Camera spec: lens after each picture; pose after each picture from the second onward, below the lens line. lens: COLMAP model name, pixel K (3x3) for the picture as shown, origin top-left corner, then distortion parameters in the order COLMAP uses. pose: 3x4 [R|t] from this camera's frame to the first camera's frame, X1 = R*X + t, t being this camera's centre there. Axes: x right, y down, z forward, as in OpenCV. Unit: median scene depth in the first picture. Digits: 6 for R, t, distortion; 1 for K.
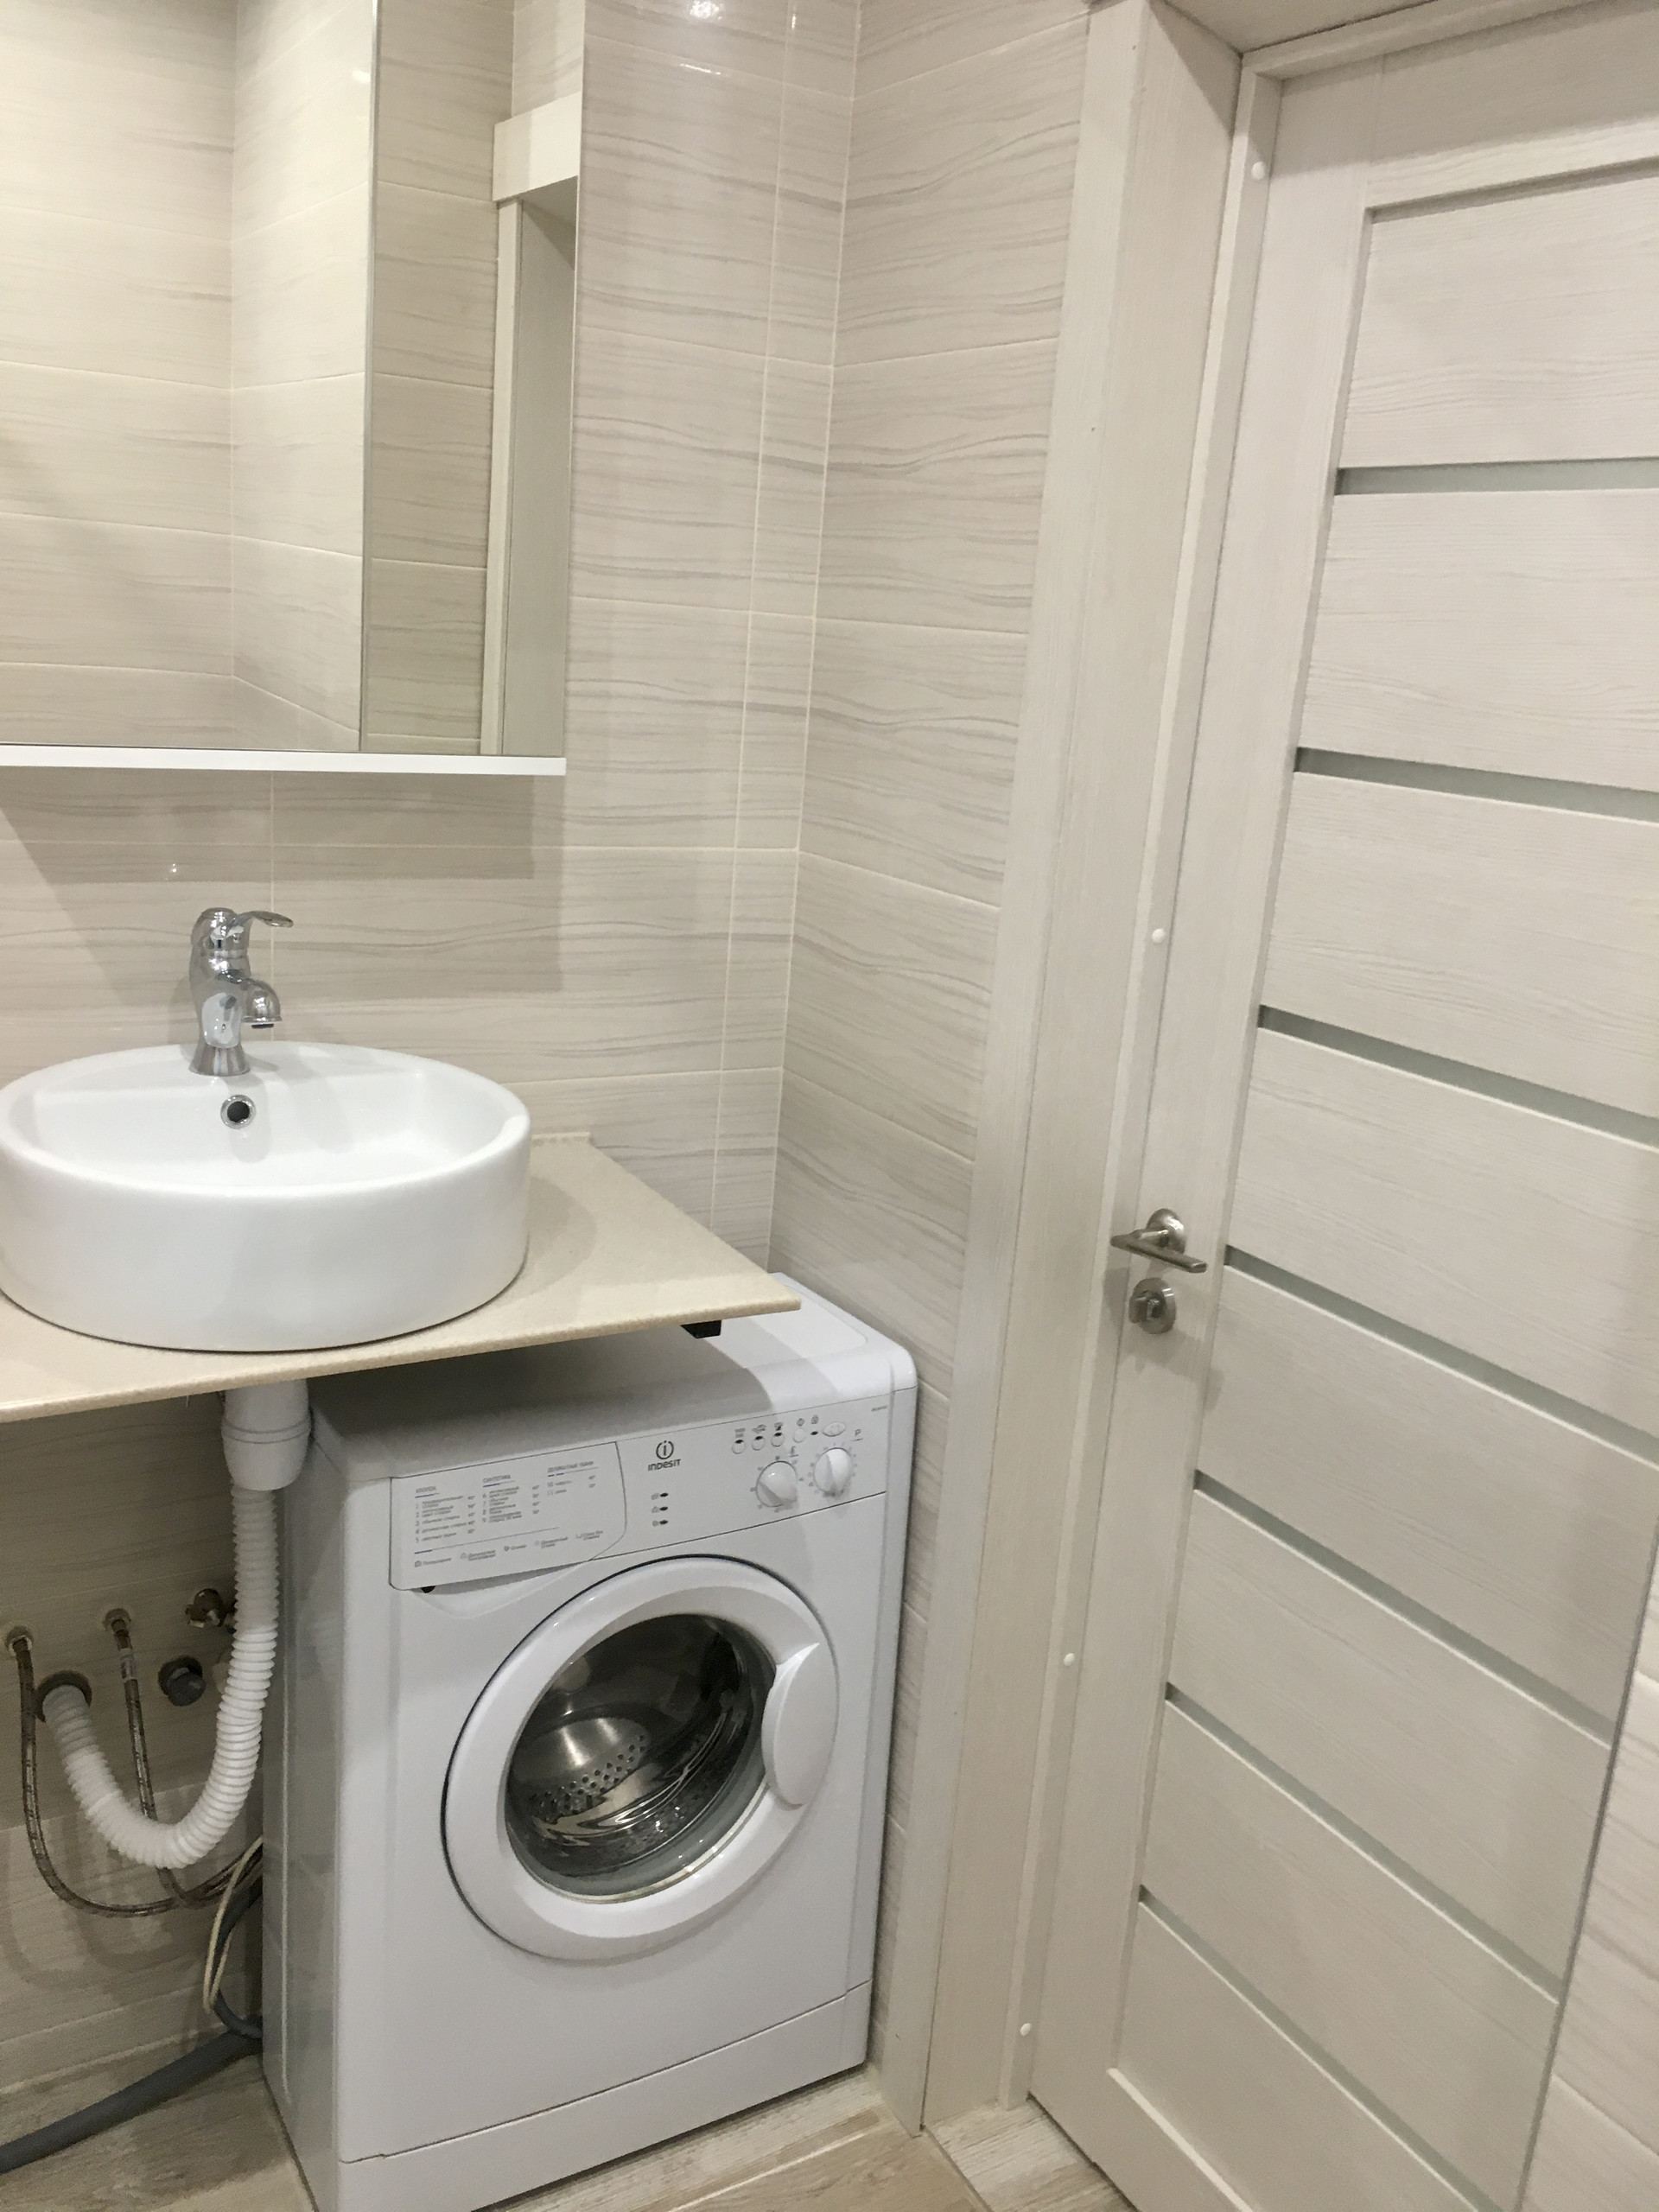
lens RADIAL K [[1904.4, 0, 829.5], [0, 1904.4, 1106.0], [0, 0, 1]] dist [0.083828, -0.104723]
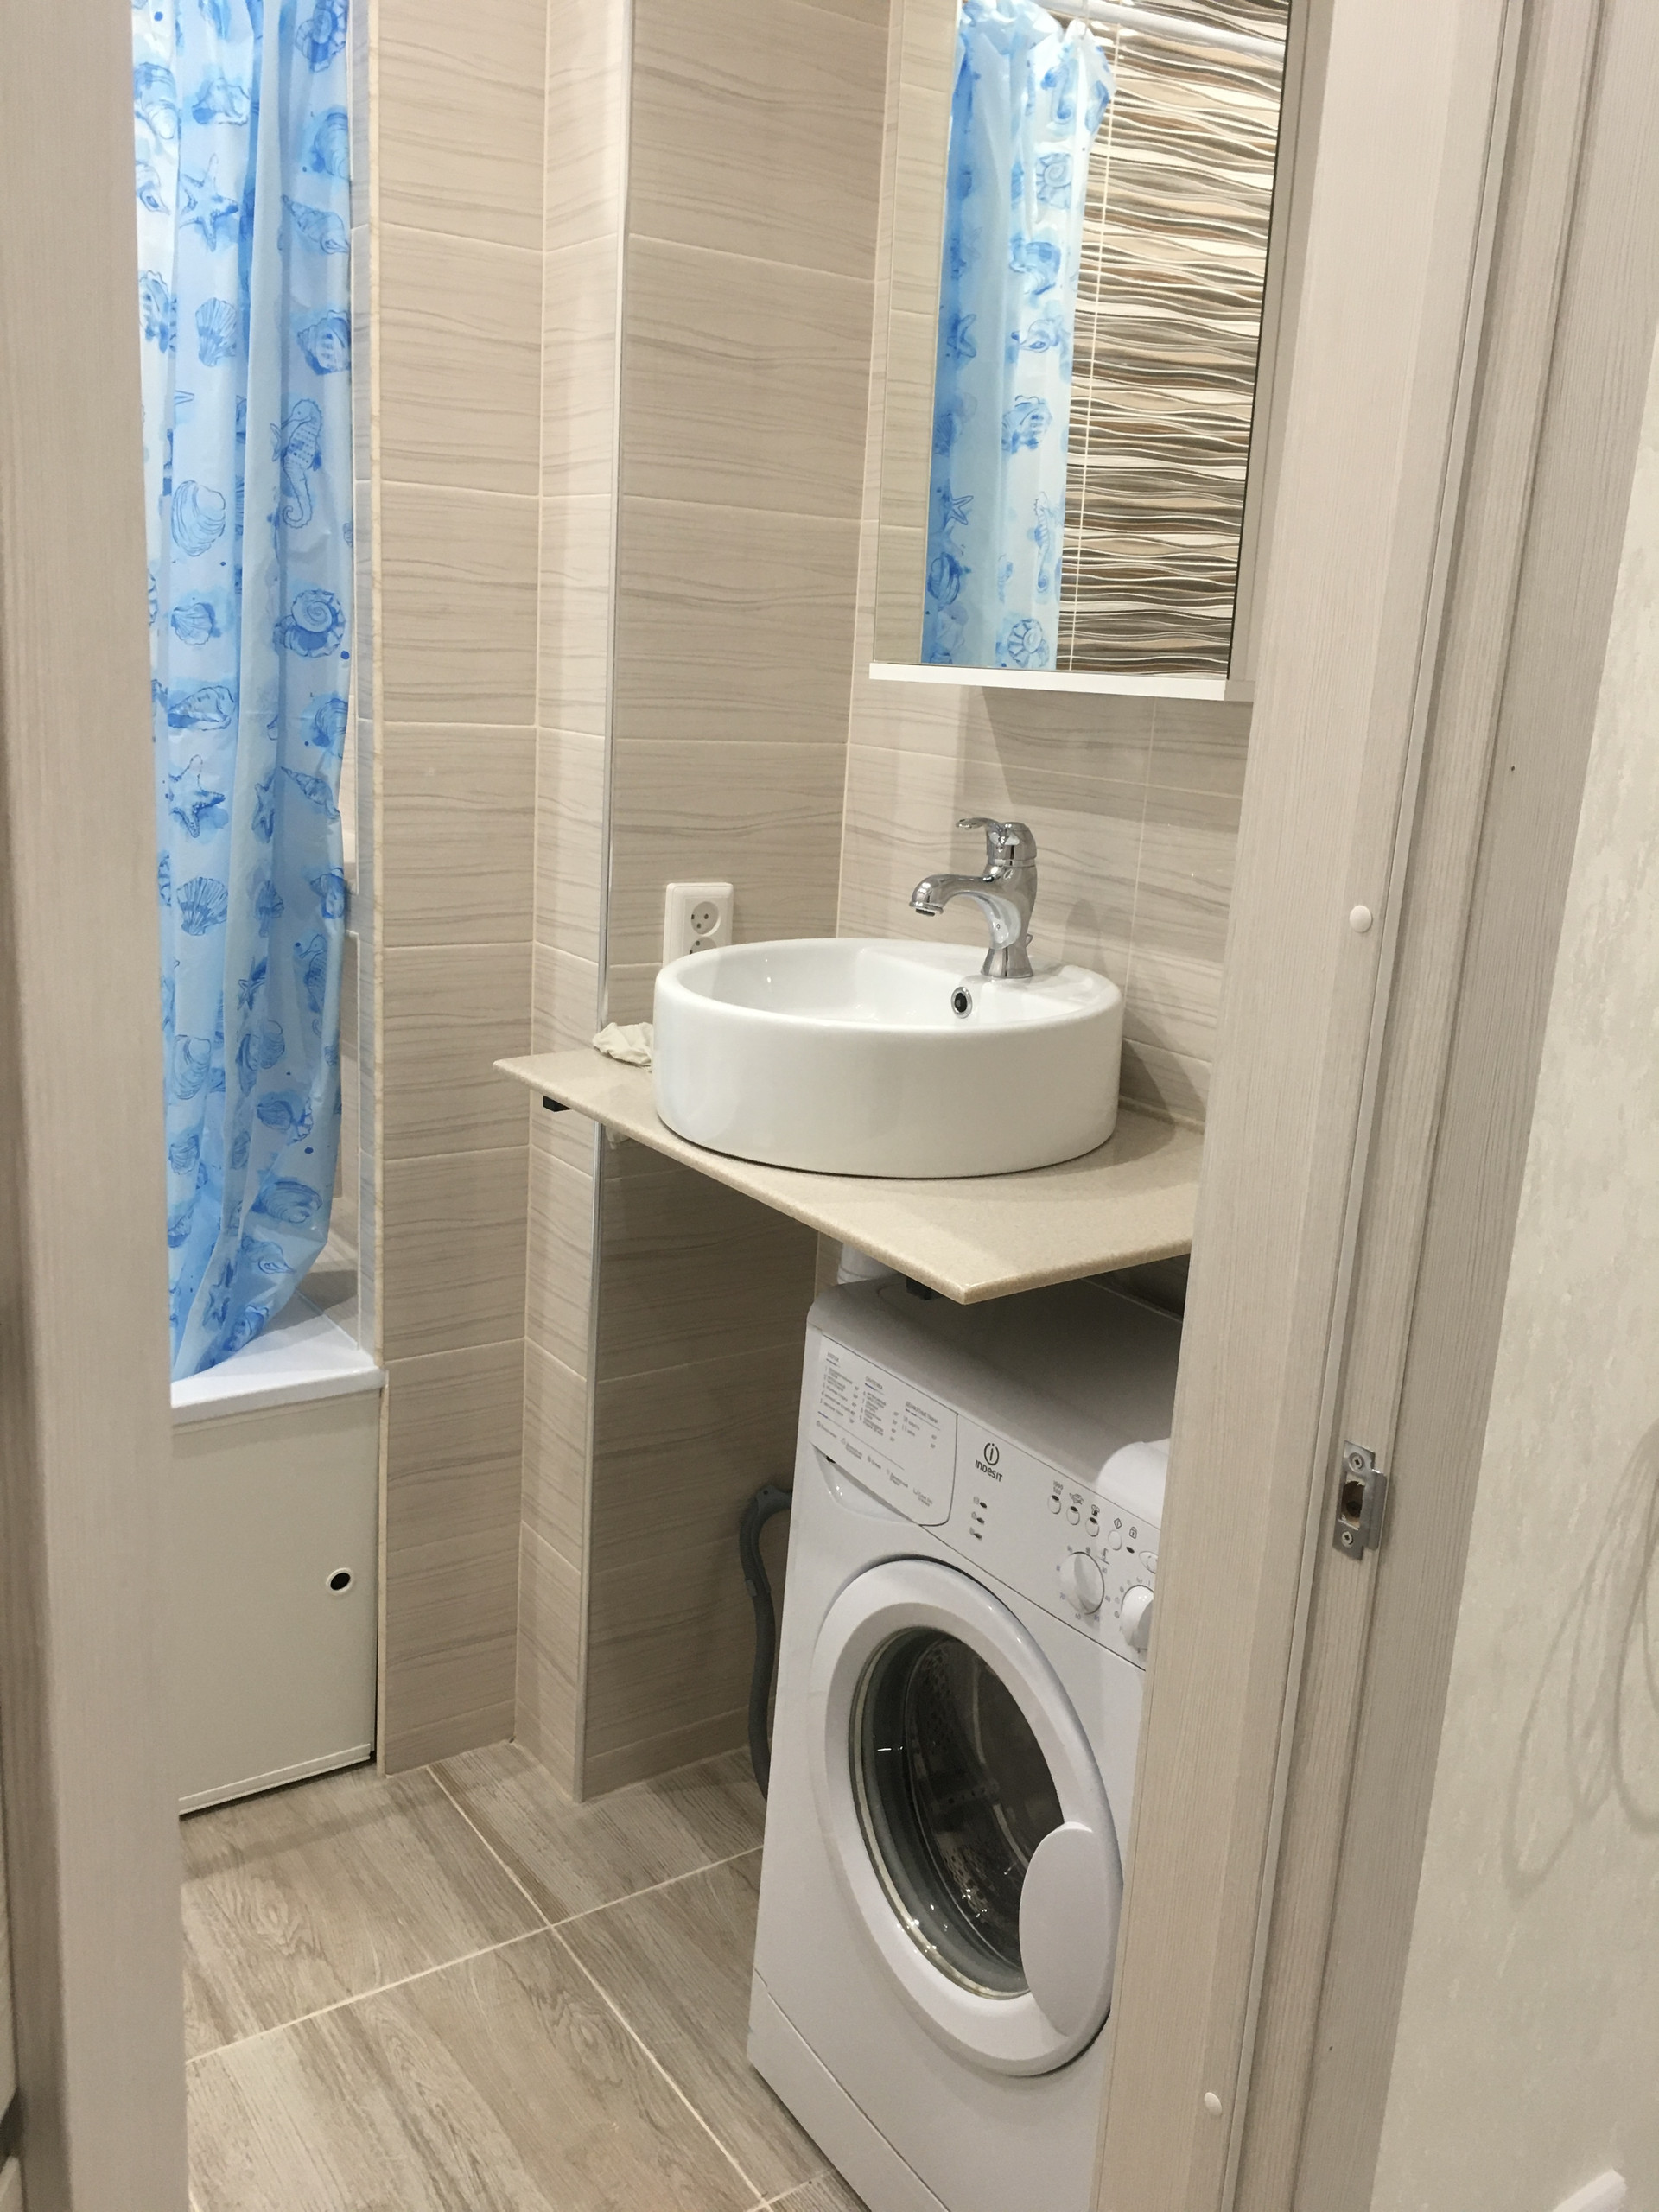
lens RADIAL K [[1904.4, 0, 829.5], [0, 1904.4, 1106.0], [0, 0, 1]] dist [0.083828, -0.104723]
pose [[0.068947, 0.165625, -0.983776, 0.735846], [-0.300837, 0.943669, 0.137789, -0.066072], [0.951180, 0.286456, 0.114890, 0.787503]]
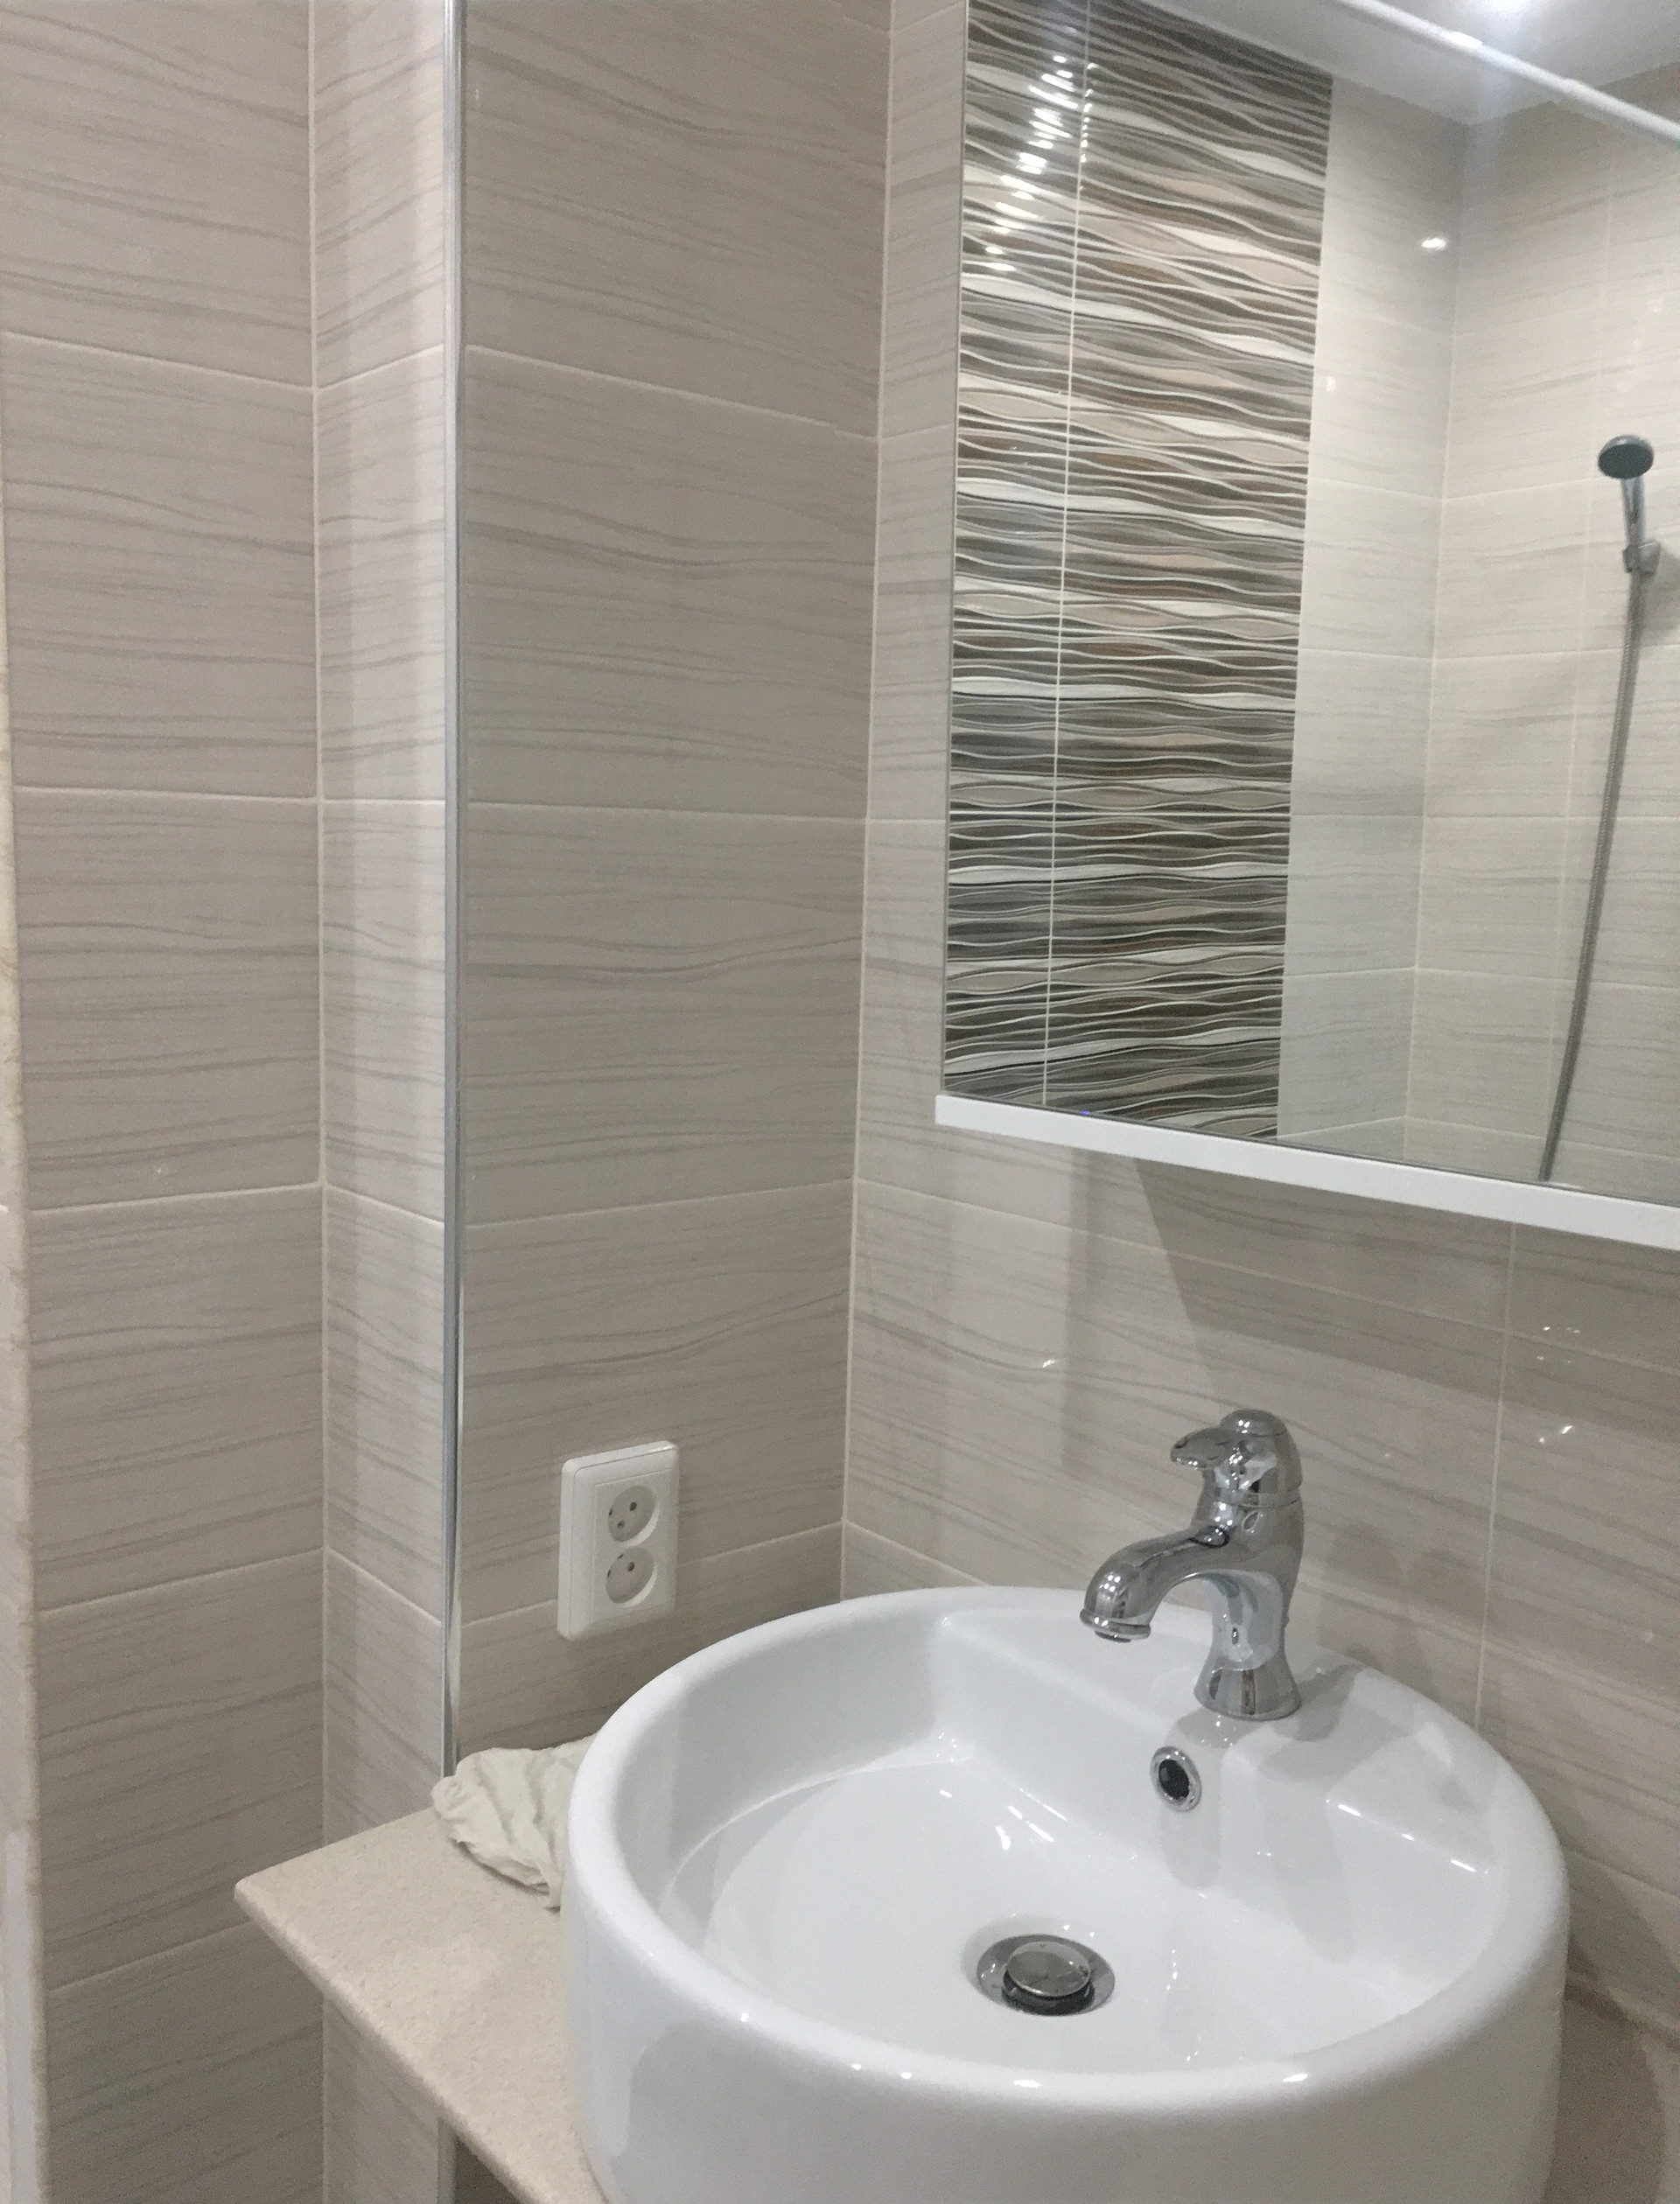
lens RADIAL K [[1921.2, 0, 804.2], [0, 1921.2, 1101.5], [0, 0, 1]] dist [0.072105, -0.001734]
pose [[0.143535, 0.057497, -0.987974, 0.205835], [-0.267009, 0.963539, 0.017283, -0.157967], [0.952945, 0.261317, 0.153654, 0.732592]]
